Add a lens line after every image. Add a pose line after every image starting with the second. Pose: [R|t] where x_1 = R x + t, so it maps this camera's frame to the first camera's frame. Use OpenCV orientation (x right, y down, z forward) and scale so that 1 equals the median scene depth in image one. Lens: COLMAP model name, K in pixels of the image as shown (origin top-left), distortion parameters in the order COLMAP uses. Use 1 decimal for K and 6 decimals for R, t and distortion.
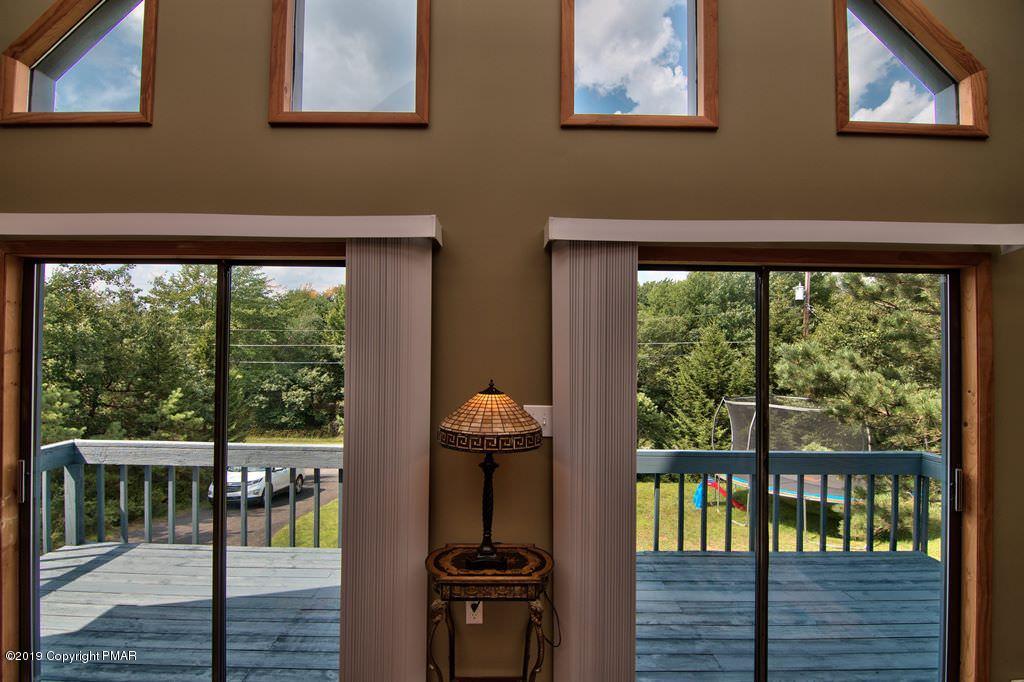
lens RADIAL K [[490.3, 0, 524.6], [0, 490.3, 342.5], [0, 0, 1]] dist [-0.028106, -0.001483]
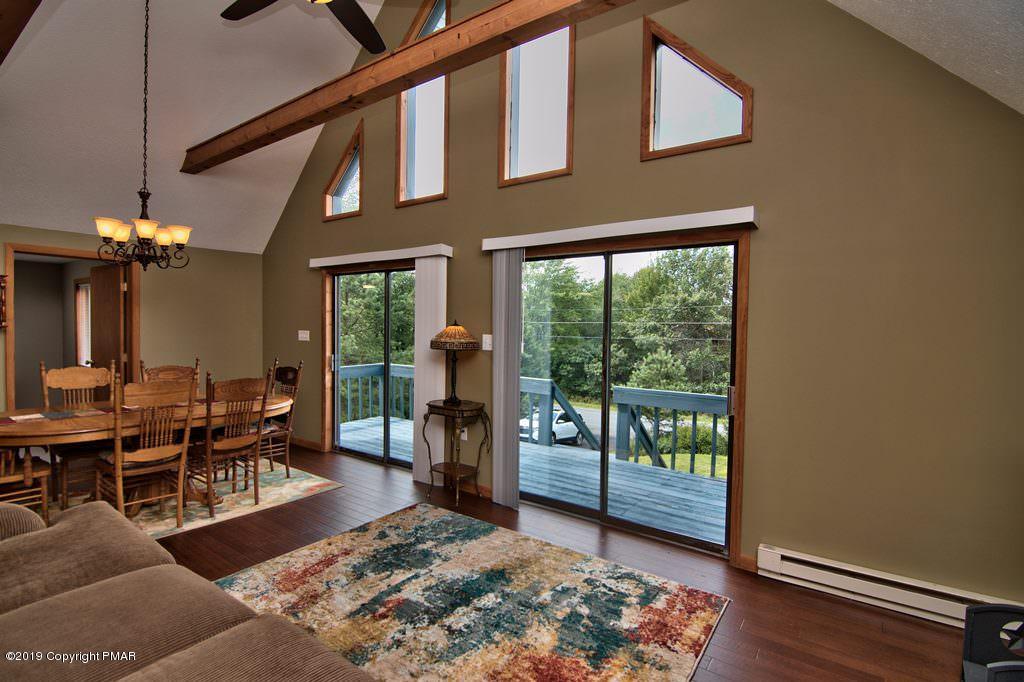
lens RADIAL K [[490.3, 0, 524.6], [0, 490.3, 342.5], [0, 0, 1]] dist [-0.028106, -0.001483]
pose [[0.808759, 0.021343, -0.587753, 1.288276], [0.001993, 0.999236, 0.039028, 0.084053], [0.588137, -0.032736, 0.808099, -0.495324]]
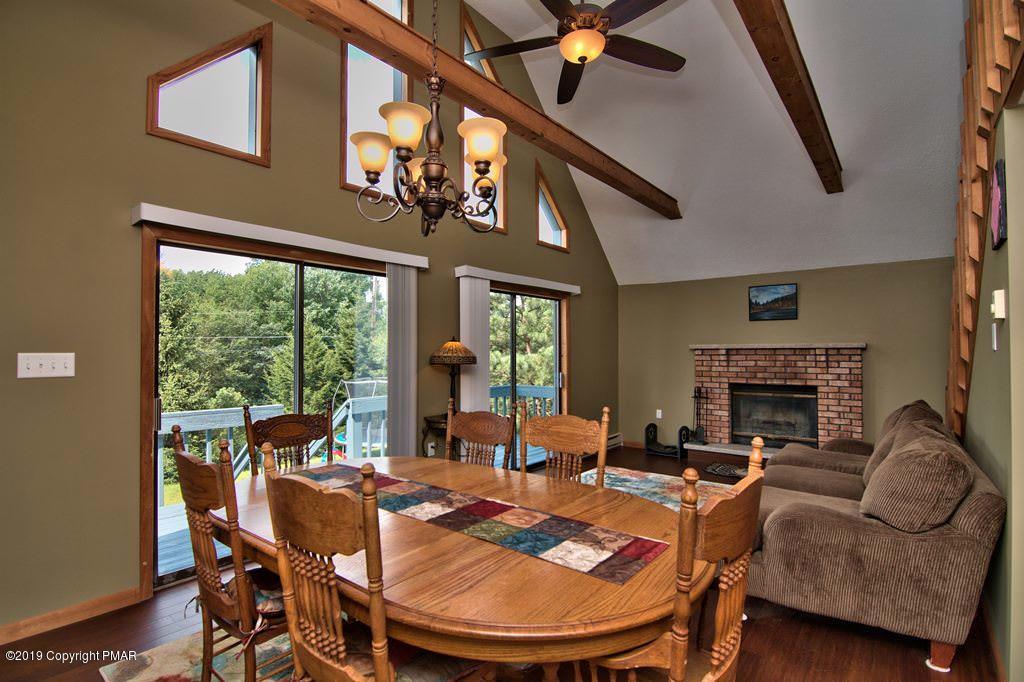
lens RADIAL K [[490.3, 0, 524.6], [0, 490.3, 342.5], [0, 0, 1]] dist [-0.028106, -0.001483]
pose [[0.624287, 0.004862, 0.781180, -1.406543], [-0.007349, 0.999973, -0.000352, 0.092529], [-0.781161, -0.005521, 0.624305, -0.582260]]
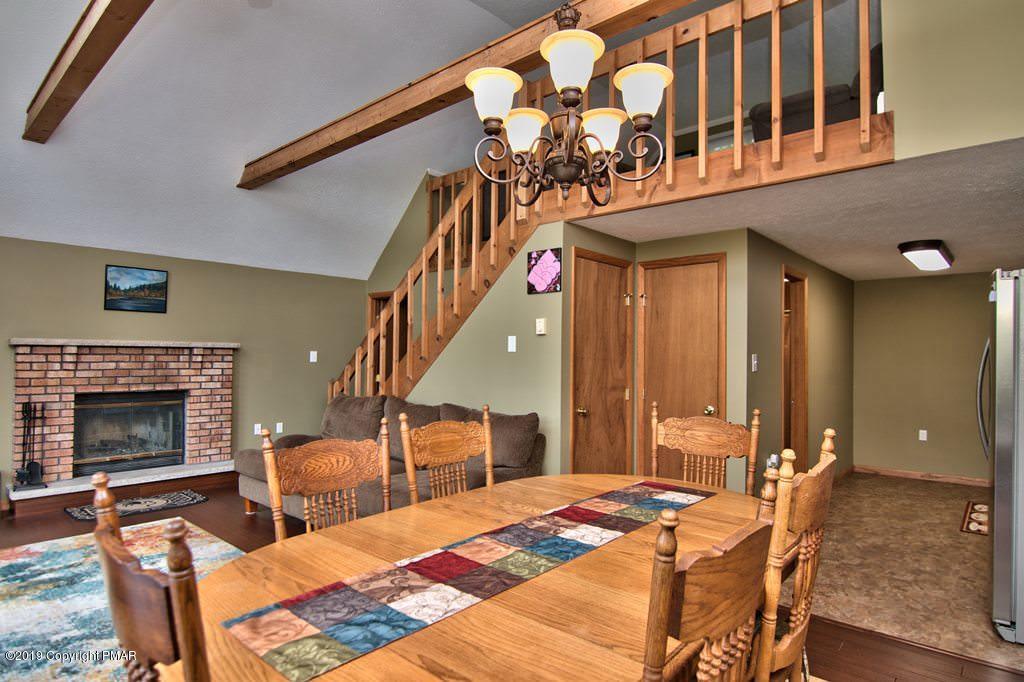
lens RADIAL K [[551.4, 0, 512.6], [0, 551.4, 349.7], [0, 0, 1]] dist [-0.025201, 0.000206]
pose [[-0.731998, -0.006940, 0.681272, -1.318453], [-0.027413, 0.999438, -0.019274, 0.131328], [-0.680755, -0.032784, -0.731777, 0.724876]]
